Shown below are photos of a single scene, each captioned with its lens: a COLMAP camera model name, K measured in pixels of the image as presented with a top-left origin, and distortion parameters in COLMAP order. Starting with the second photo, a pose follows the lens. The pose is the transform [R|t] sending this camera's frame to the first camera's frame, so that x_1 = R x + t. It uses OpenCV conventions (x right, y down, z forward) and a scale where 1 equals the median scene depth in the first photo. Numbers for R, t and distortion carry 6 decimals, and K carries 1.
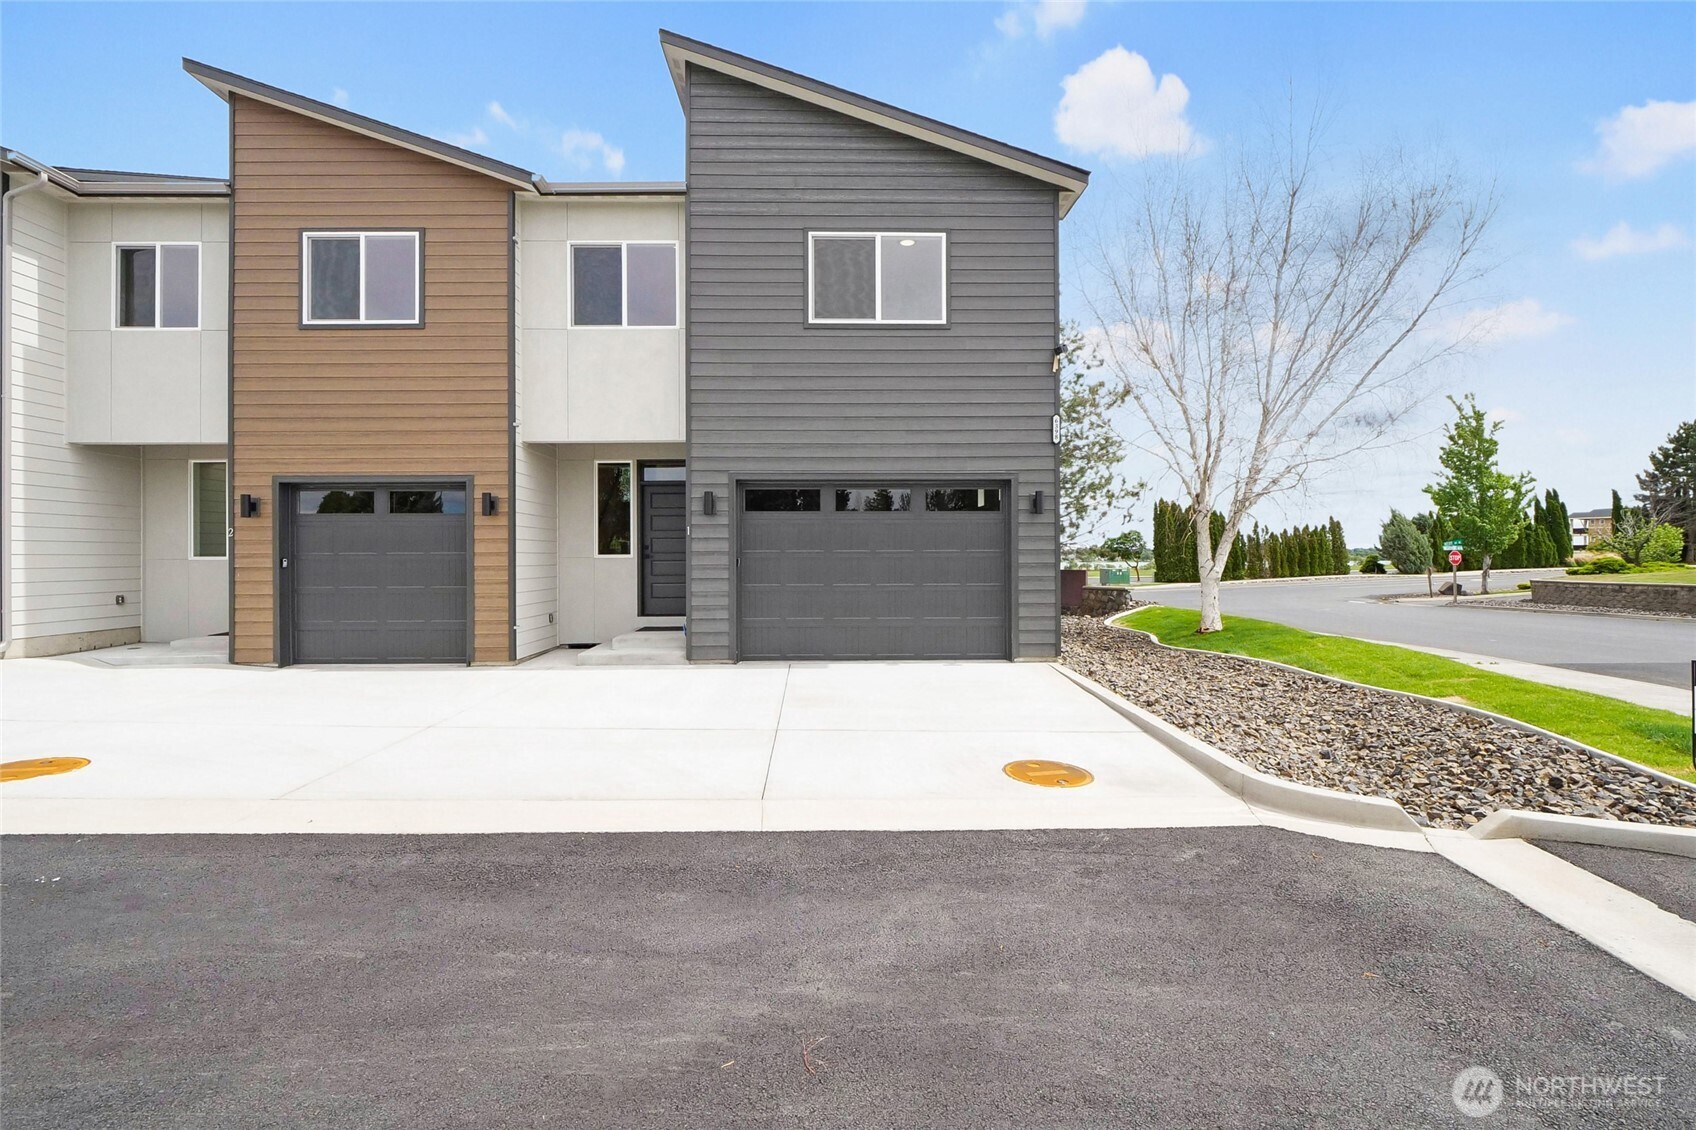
lens RADIAL K [[790.1, 0, 829.0], [0, 790.1, 549.9], [0, 0, 1]] dist [-0.003261, -0.000888]
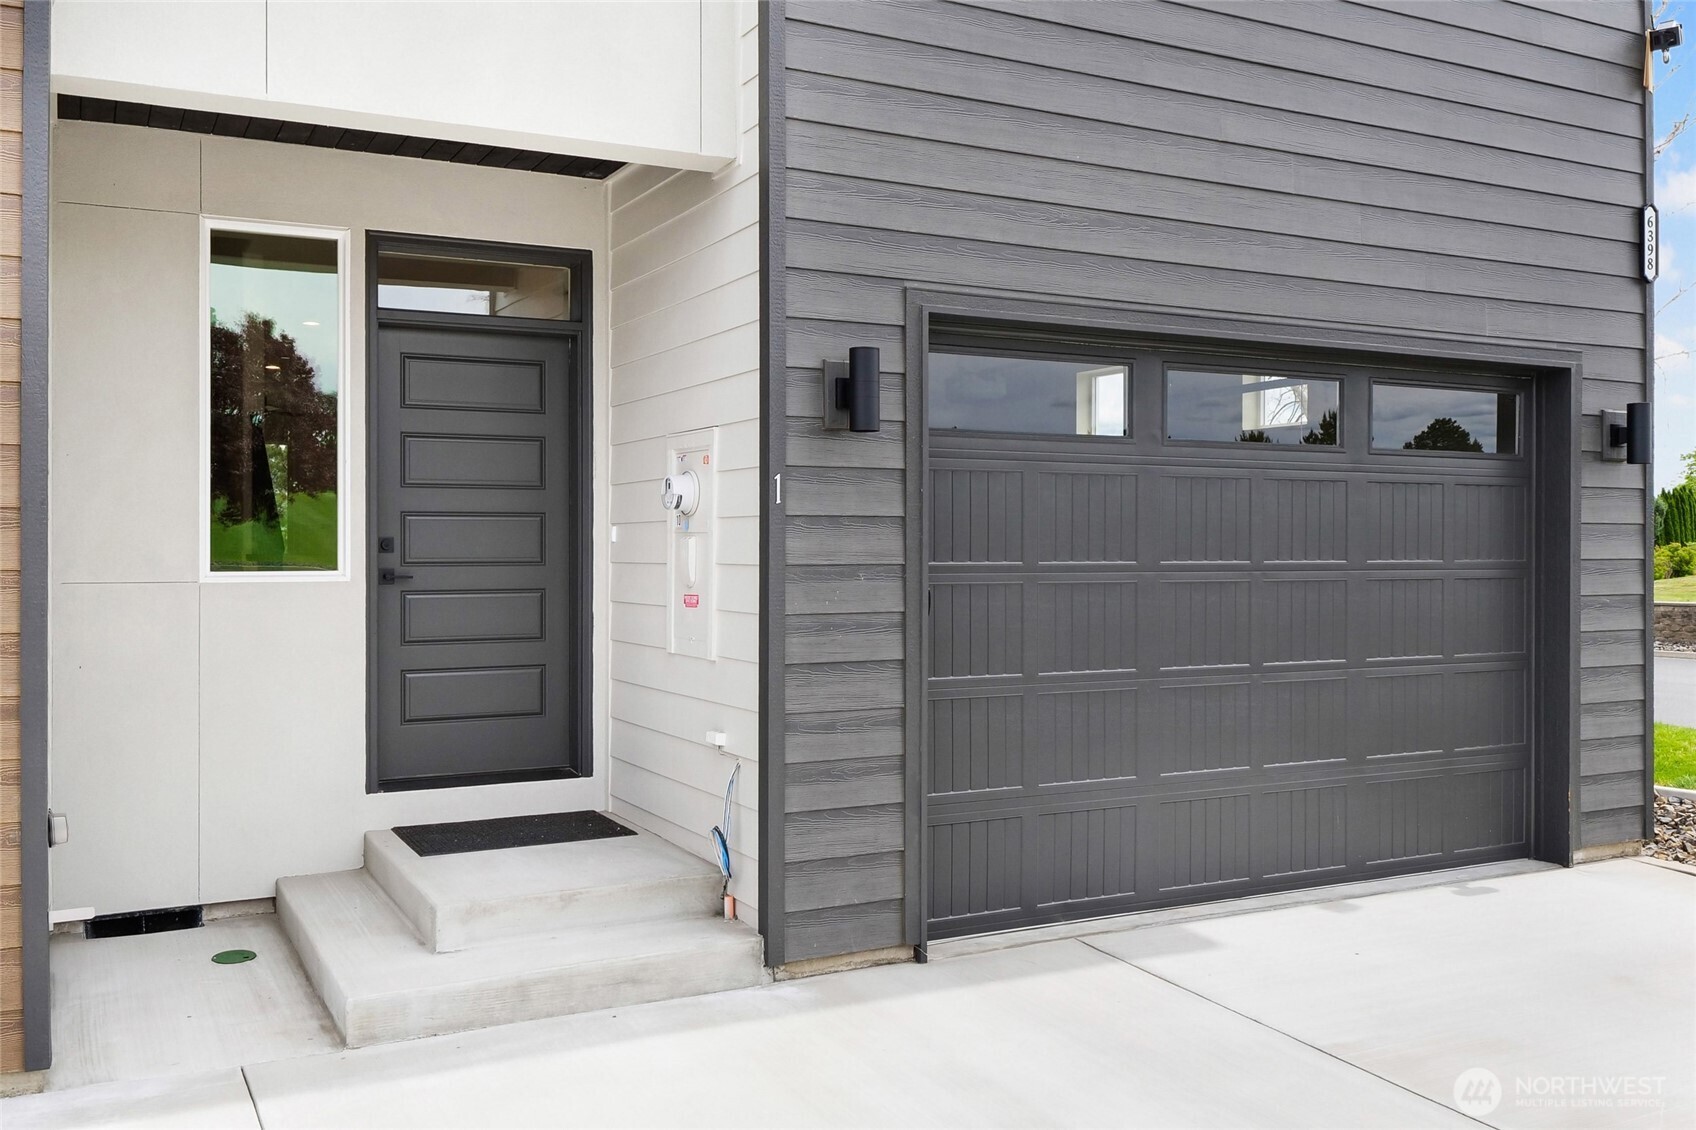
lens RADIAL K [[1498.6, 0, 848.0], [0, 1498.6, 565.0], [0, 0, 1]] dist [-0.003095, -0.002213]
pose [[0.895114, -0.000744, 0.445836, -0.380822], [-0.006101, 0.999885, 0.013917, -0.005539], [-0.445795, -0.015178, 0.895006, 0.526545]]
